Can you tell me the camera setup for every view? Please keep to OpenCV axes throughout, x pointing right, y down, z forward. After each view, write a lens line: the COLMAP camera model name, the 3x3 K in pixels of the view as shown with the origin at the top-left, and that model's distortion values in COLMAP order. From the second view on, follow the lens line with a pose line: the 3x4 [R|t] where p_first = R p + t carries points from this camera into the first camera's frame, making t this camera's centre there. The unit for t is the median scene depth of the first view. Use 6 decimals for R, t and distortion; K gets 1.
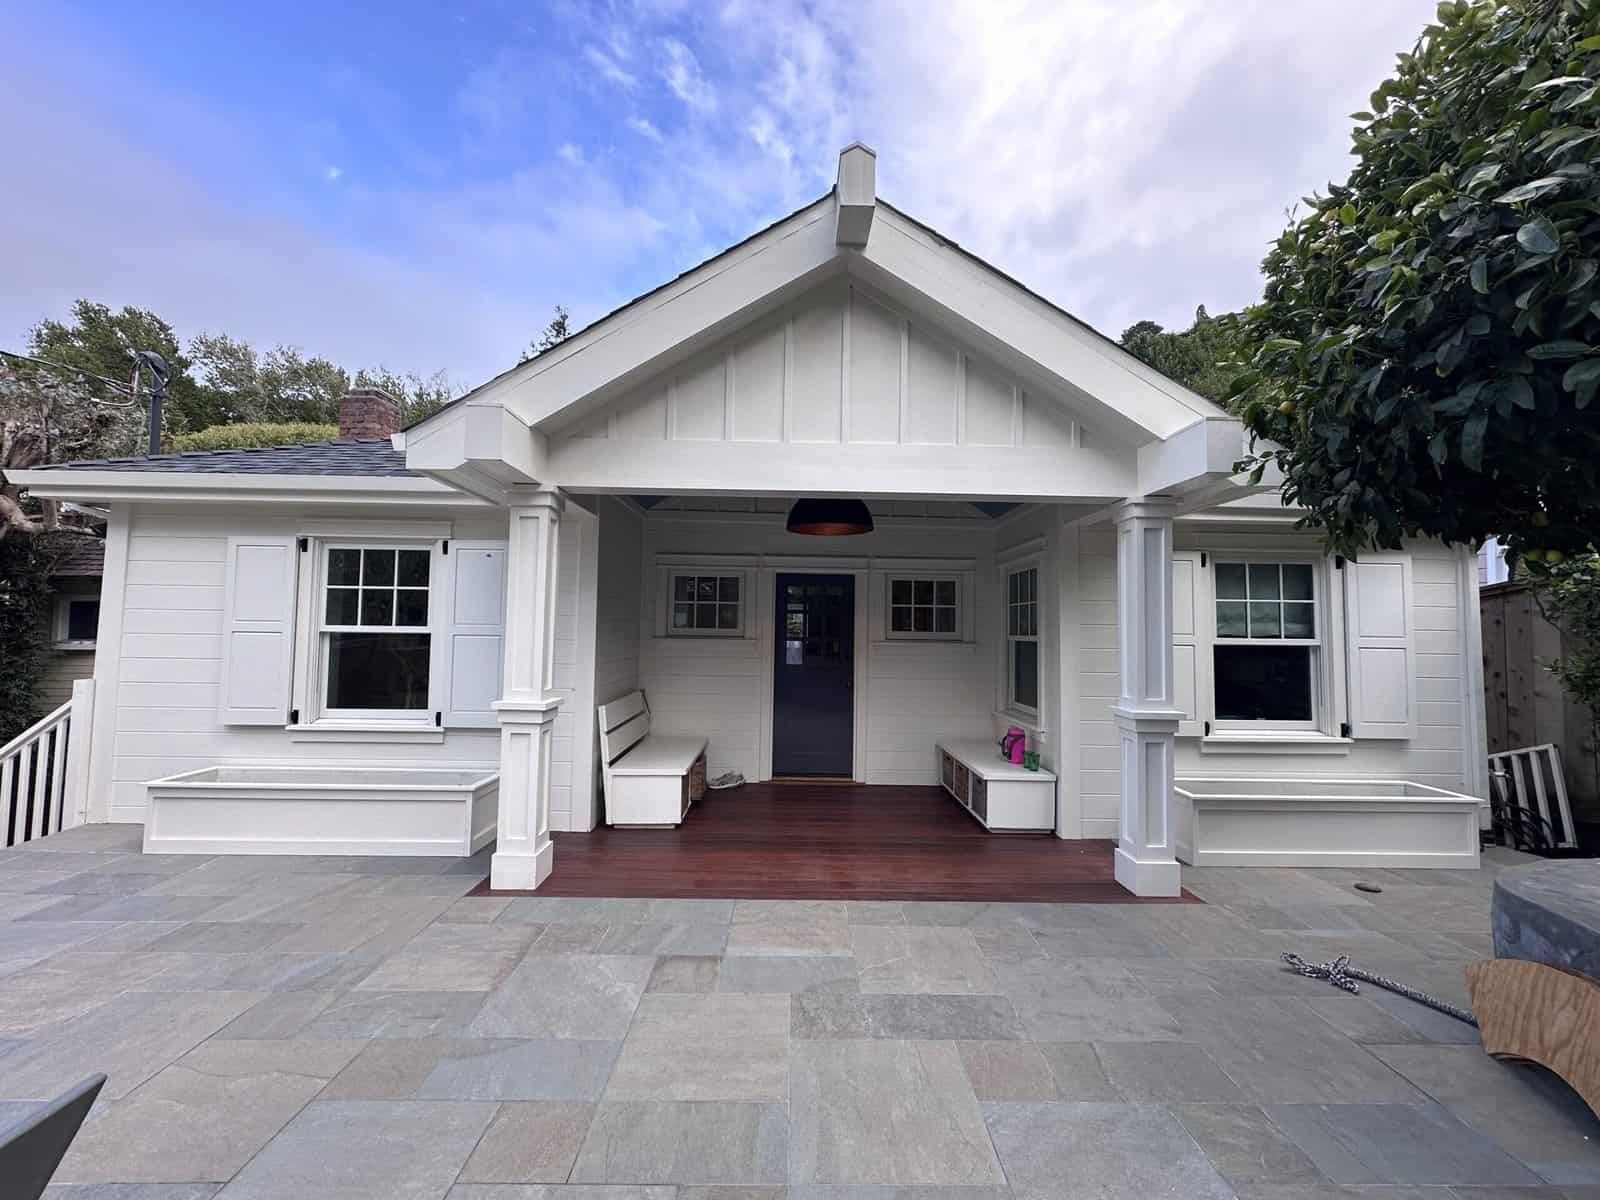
lens RADIAL K [[643.7, 0, 802.8], [0, 643.7, 601.4], [0, 0, 1]] dist [0.002039, 0.000000]
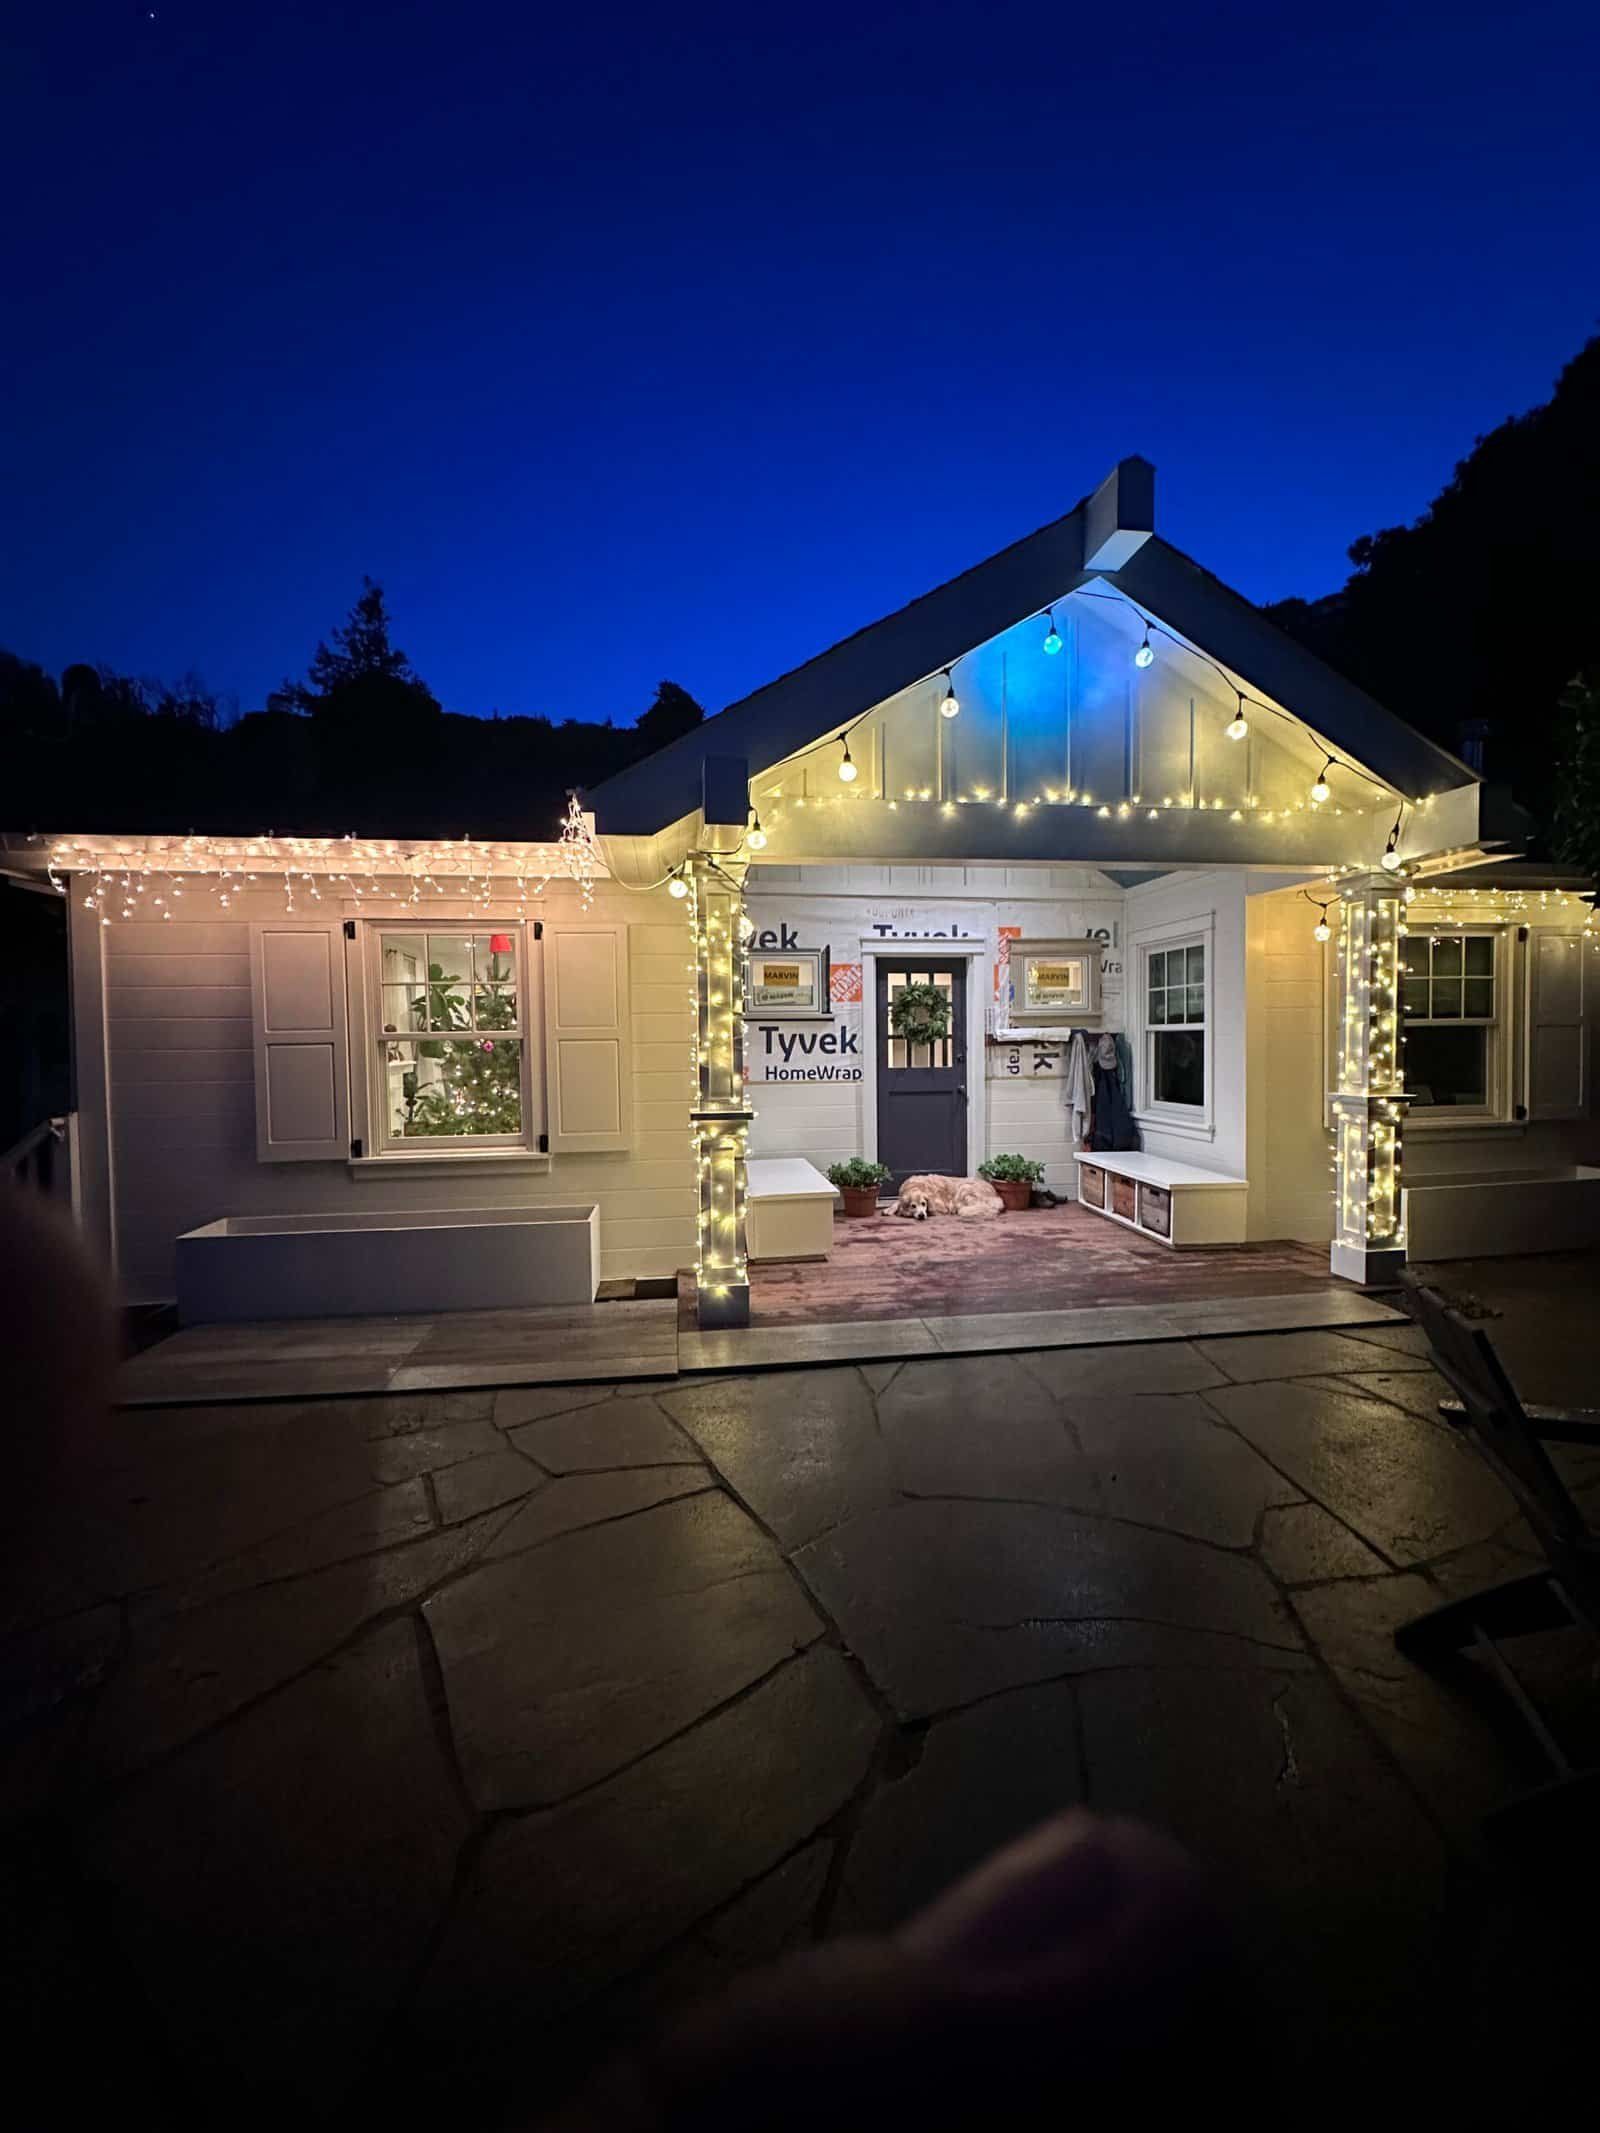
lens RADIAL K [[844.1, 0, 798.8], [0, 844.1, 1041.9], [0, 0, 1]] dist [0.000397, -0.000715]
pose [[0.994401, -0.030157, 0.101280, -0.347444], [0.023338, 0.997422, 0.067854, -0.010353], [-0.103065, -0.065110, 0.992541, -0.084270]]
